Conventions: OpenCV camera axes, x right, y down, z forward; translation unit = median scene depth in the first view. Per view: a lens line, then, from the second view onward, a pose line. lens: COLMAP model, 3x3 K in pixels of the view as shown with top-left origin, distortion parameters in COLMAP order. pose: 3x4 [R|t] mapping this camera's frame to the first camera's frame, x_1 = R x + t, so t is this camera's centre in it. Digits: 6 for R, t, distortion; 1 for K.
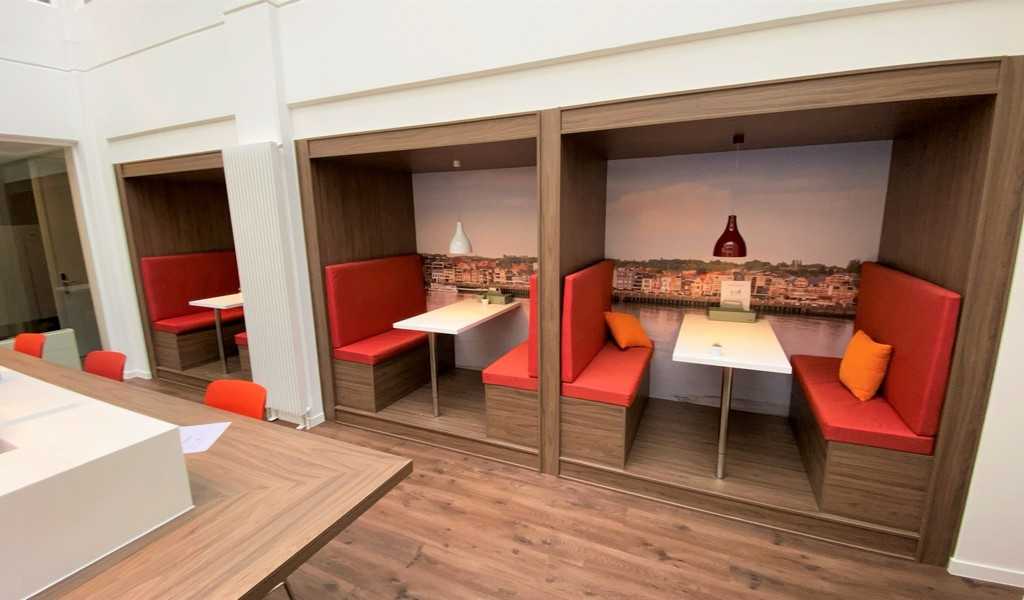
lens RADIAL K [[417.6, 0, 518.1], [0, 417.6, 301.3], [0, 0, 1]] dist [0.001166, 0.000179]
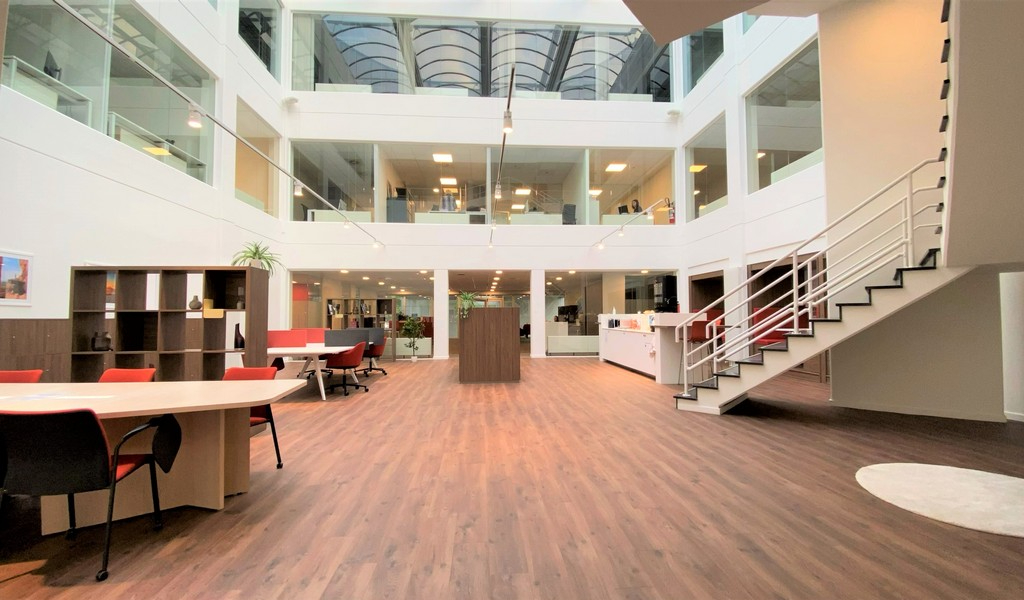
lens RADIAL K [[417.6, 0, 518.1], [0, 417.6, 301.3], [0, 0, 1]] dist [0.001166, 0.000179]
pose [[0.491968, -0.015050, -0.870483, 1.190834], [-0.164054, 0.980336, -0.109667, 0.435058], [0.855017, 0.196759, 0.479826, -1.682011]]
